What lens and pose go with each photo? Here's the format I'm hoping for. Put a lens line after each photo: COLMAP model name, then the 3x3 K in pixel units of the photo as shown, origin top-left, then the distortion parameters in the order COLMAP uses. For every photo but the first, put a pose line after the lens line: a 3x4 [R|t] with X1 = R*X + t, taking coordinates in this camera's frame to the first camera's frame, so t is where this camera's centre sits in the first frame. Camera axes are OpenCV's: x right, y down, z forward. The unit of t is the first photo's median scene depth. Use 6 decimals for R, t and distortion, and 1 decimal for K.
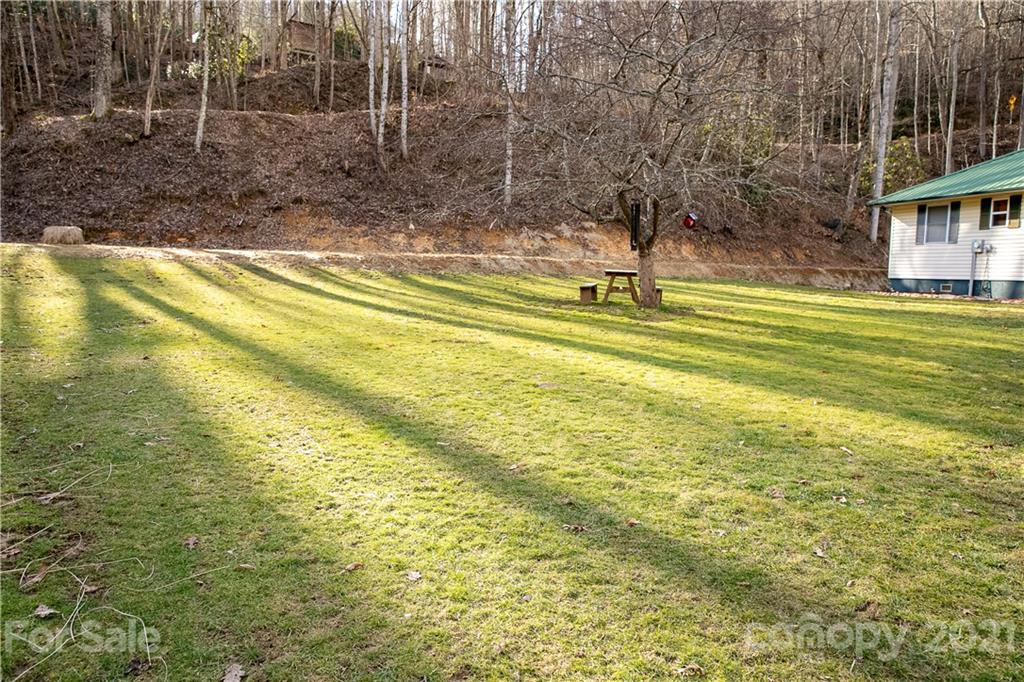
lens RADIAL K [[704.5, 0, 509.1], [0, 704.5, 347.1], [0, 0, 1]] dist [-0.107693, 0.090906]
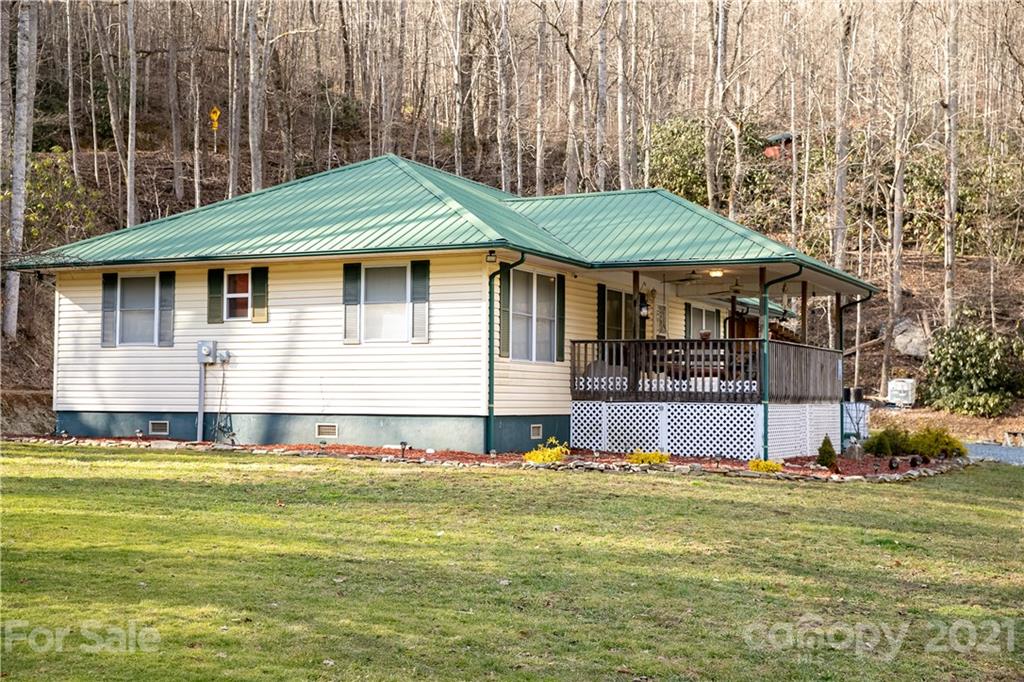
lens RADIAL K [[1347.0, 0, 509.1], [0, 1347.0, 345.5], [0, 0, 1]] dist [0.084660, 0.074329]
pose [[0.665451, 0.024773, 0.746030, 0.027738], [0.081345, 0.991090, -0.105469, -0.019687], [-0.741996, 0.130870, 0.657507, 0.104518]]
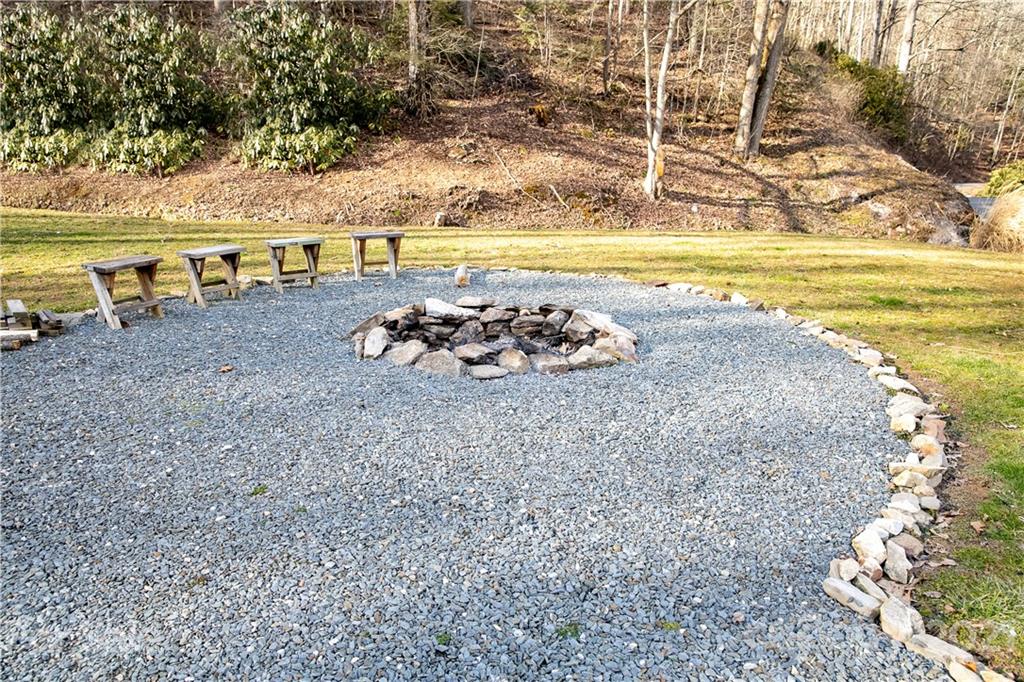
lens RADIAL K [[704.5, 0, 509.1], [0, 704.5, 347.1], [0, 0, 1]] dist [-0.107693, 0.090906]
pose [[0.339095, -0.277225, 0.898977, 2.331616], [0.130208, 0.960228, 0.246999, -0.068421], [-0.931697, 0.033298, 0.361706, 0.821676]]
